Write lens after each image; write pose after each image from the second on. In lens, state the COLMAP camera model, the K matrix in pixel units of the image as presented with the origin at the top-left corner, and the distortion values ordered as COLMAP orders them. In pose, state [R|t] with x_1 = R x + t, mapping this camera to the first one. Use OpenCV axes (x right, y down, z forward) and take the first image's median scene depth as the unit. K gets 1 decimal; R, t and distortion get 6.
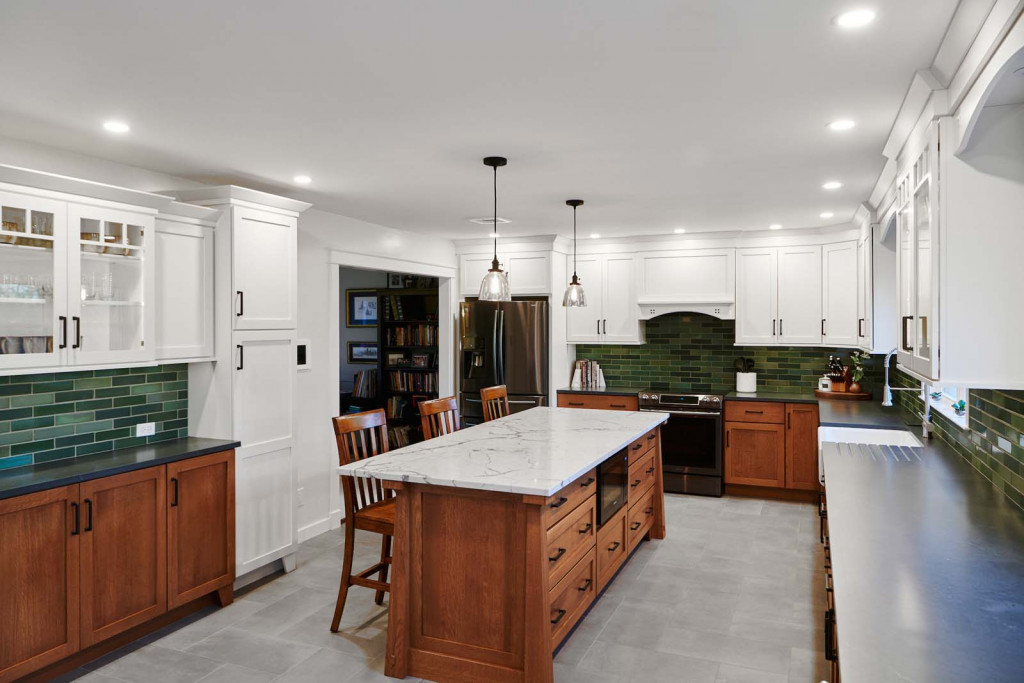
lens RADIAL K [[700.7, 0, 515.8], [0, 700.7, 323.2], [0, 0, 1]] dist [-0.004948, -0.001048]
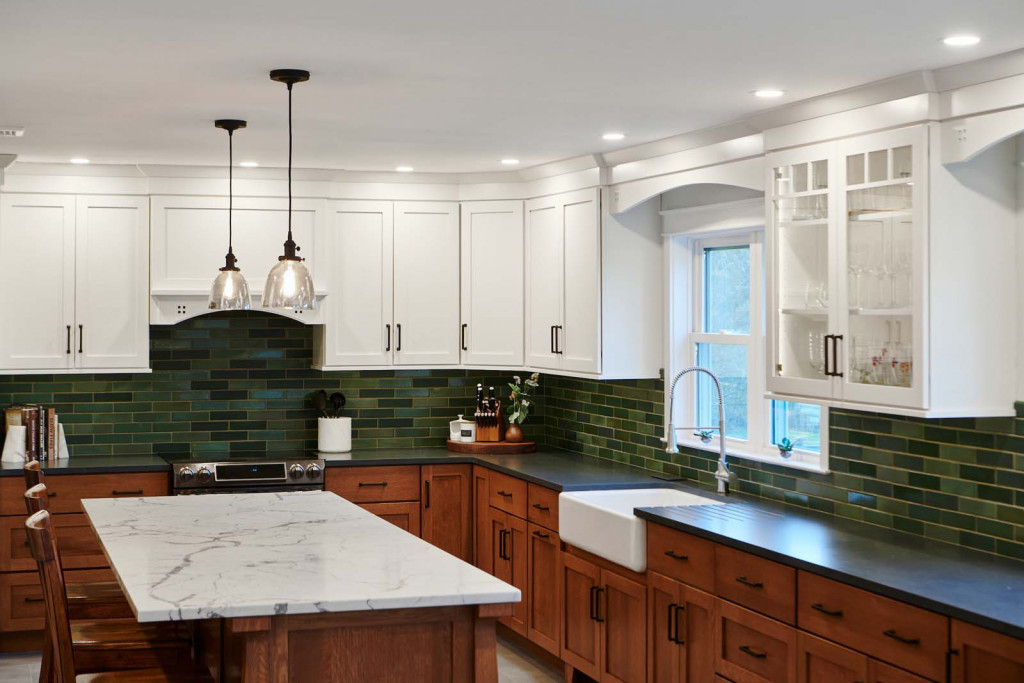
lens RADIAL K [[1622.8, 0, 487.3], [0, 1622.8, 293.3], [0, 0, 1]] dist [-0.006411, 0.125417]
pose [[0.764805, 0.007053, 0.644223, -0.466488], [-0.000881, 0.999951, -0.009901, -0.019023], [-0.644261, 0.007005, 0.764774, -0.095783]]
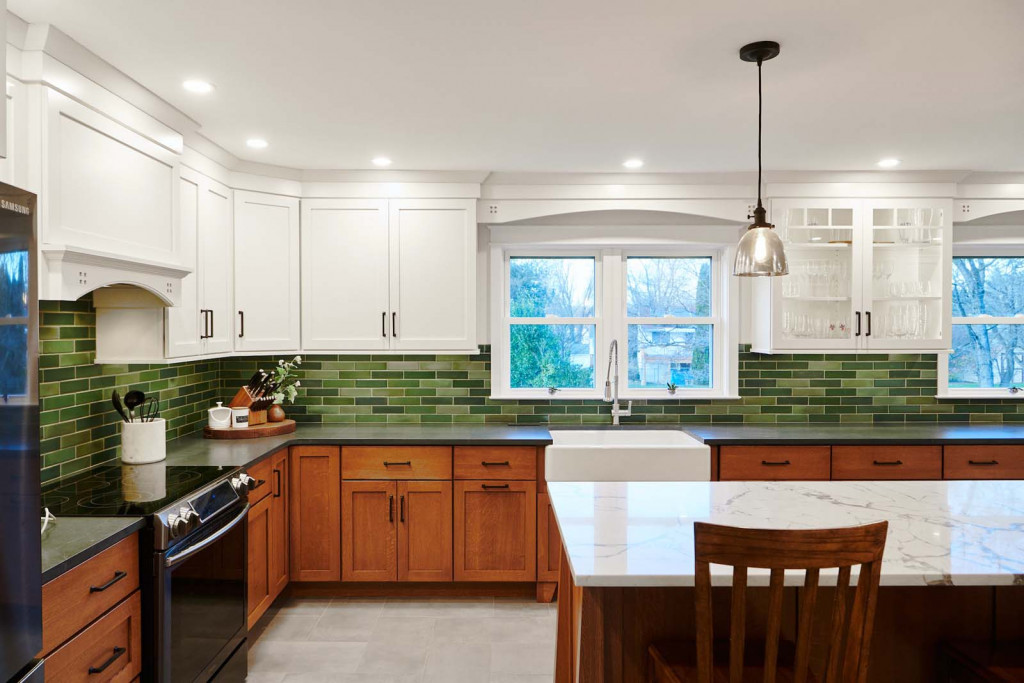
lens RADIAL K [[703.6, 0, 499.7], [0, 703.6, 333.5], [0, 0, 1]] dist [-0.005075, 0.000326]
pose [[-0.388803, -0.009381, 0.921273, -0.221429], [0.002134, 0.999936, 0.011083, 0.007789], [-0.921319, 0.006275, -0.388758, 1.056747]]
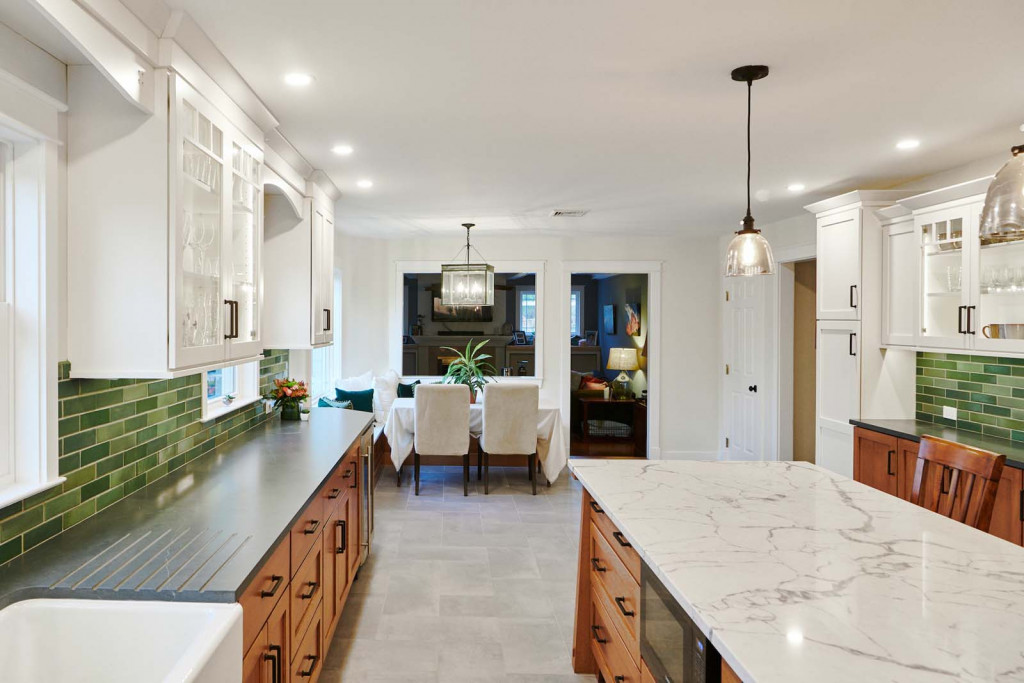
lens RADIAL K [[745.0, 0, 407.6], [0, 745.0, 325.6], [0, 0, 1]] dist [-0.000061, 0.000371]
pose [[-0.940587, 0.001627, -0.339548, 0.317221], [-0.000823, 0.999975, 0.007072, 0.007185], [0.339551, 0.006931, -0.940562, 0.932601]]
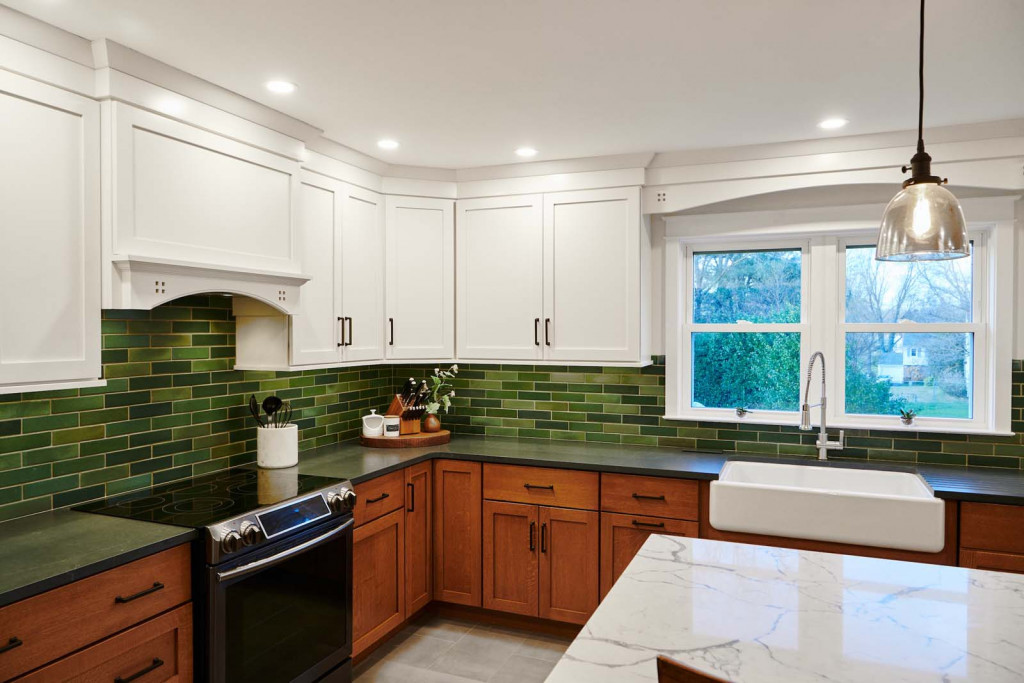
lens RADIAL K [[703.4, 0, 501.1], [0, 703.4, 343.5], [0, 0, 1]] dist [-0.004555, 0.000113]
pose [[-0.001128, -0.016506, 0.999863, -0.171330], [0.000217, 0.999864, 0.016506, 0.006215], [-0.999999, 0.000236, -0.001124, 0.928798]]
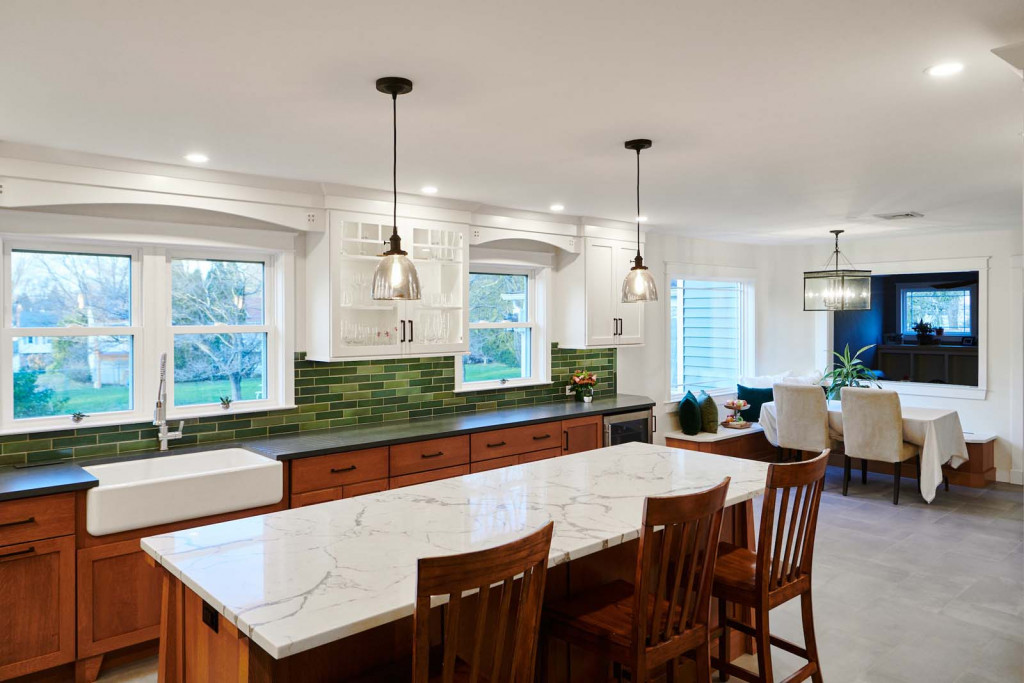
lens RADIAL K [[714.4, 0, 509.7], [0, 714.4, 316.7], [0, 0, 1]] dist [-0.003604, 0.000833]
pose [[-0.906173, 0.002839, 0.422897, -0.155618], [0.003952, 0.999991, 0.001755, -0.009661], [-0.422888, 0.003261, -0.906176, 1.114609]]
